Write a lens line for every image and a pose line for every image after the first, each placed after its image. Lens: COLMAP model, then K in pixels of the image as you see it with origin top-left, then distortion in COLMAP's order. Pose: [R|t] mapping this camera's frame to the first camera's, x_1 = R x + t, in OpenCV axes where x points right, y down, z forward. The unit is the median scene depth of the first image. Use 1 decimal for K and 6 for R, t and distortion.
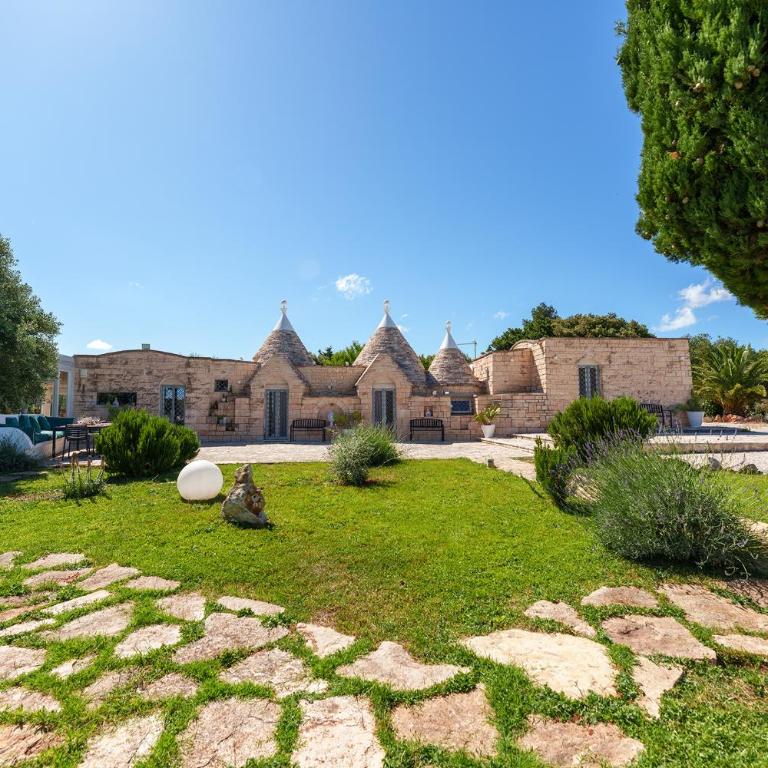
lens RADIAL K [[453.9, 0, 384.0], [0, 453.9, 384.0], [0, 0, 1]] dist [0.001802, 0.001065]
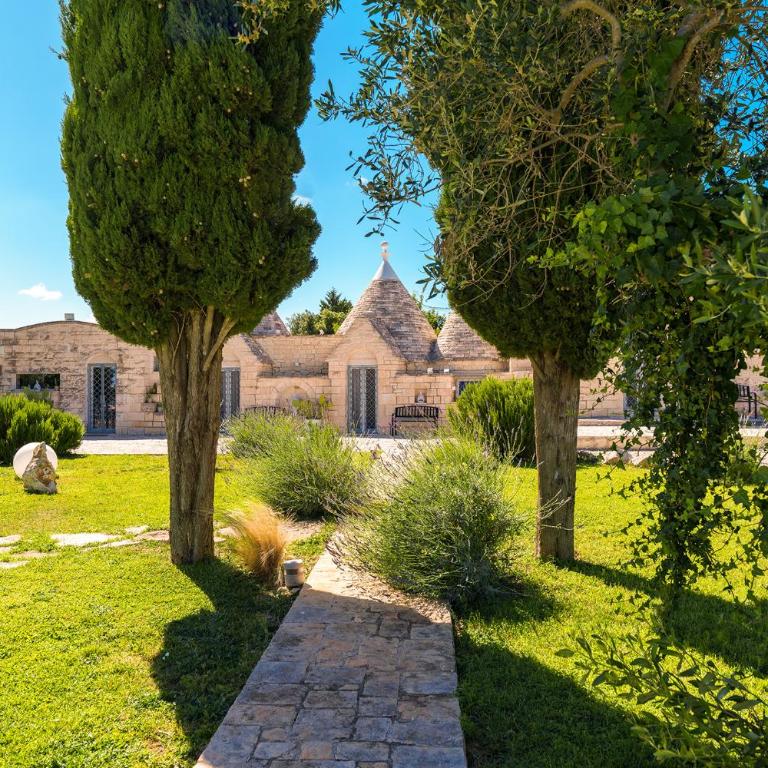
lens RADIAL K [[749.5, 0, 384.0], [0, 749.5, 384.0], [0, 0, 1]] dist [0.002927, -0.006243]
pose [[0.982150, -0.006037, -0.188004, 0.269562], [0.014049, 0.999047, 0.041313, -0.010107], [0.187575, -0.043217, 0.981299, -0.203928]]
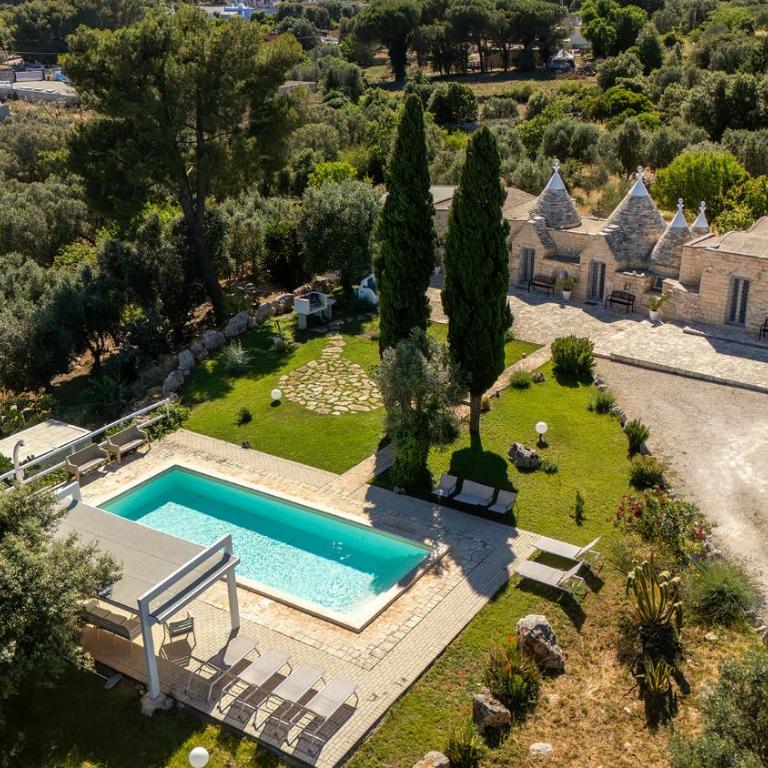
lens RADIAL K [[973.5, 0, 395.1], [0, 973.5, 412.9], [0, 0, 1]] dist [0.058184, 0.025116]
pose [[0.721686, 0.272994, -0.636116, 1.443936], [0.058148, 0.891794, 0.448690, -0.872816], [0.689774, -0.360802, 0.627721, -1.246362]]
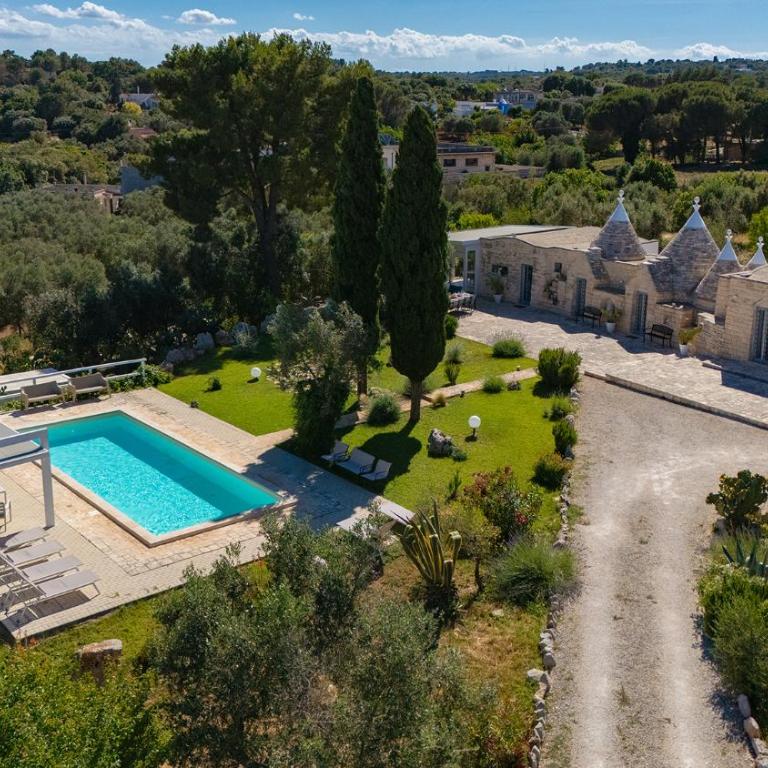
lens RADIAL K [[997.3, 0, 384.0], [0, 997.3, 384.0], [0, 0, 1]] dist [0.075395, -0.042926]
pose [[0.486340, 0.254702, -0.835823, 1.934068], [0.041429, 0.948774, 0.313228, -0.616840], [0.872787, -0.186963, 0.450875, -0.810670]]
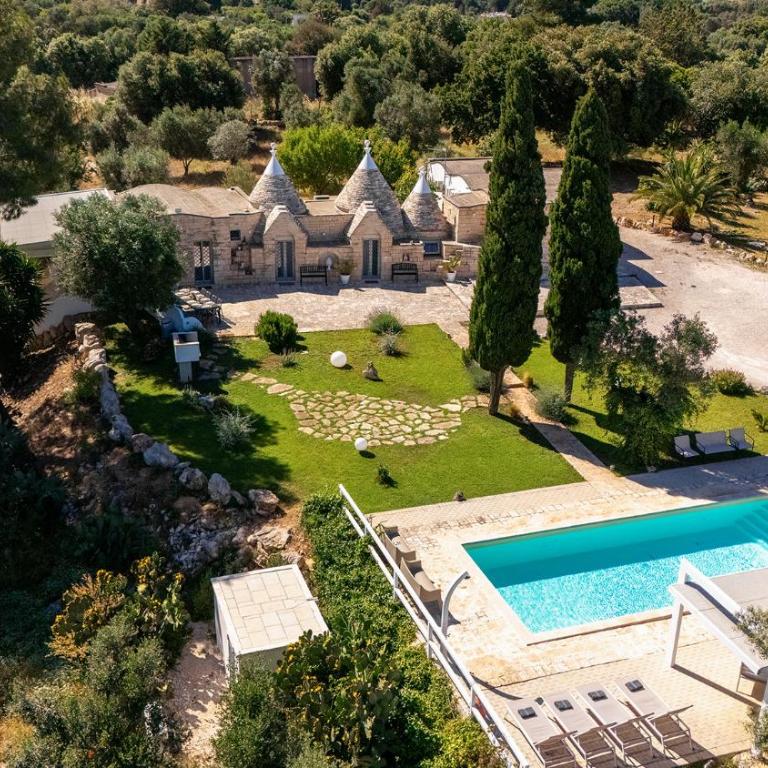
lens RADIAL K [[973.5, 0, 395.1], [0, 973.5, 412.9], [0, 0, 1]] dist [0.058184, 0.025116]
pose [[0.987283, -0.035301, 0.155005, -0.369216], [-0.041006, 0.885490, 0.462846, -0.813329], [-0.153594, -0.463316, 0.872781, -1.567626]]
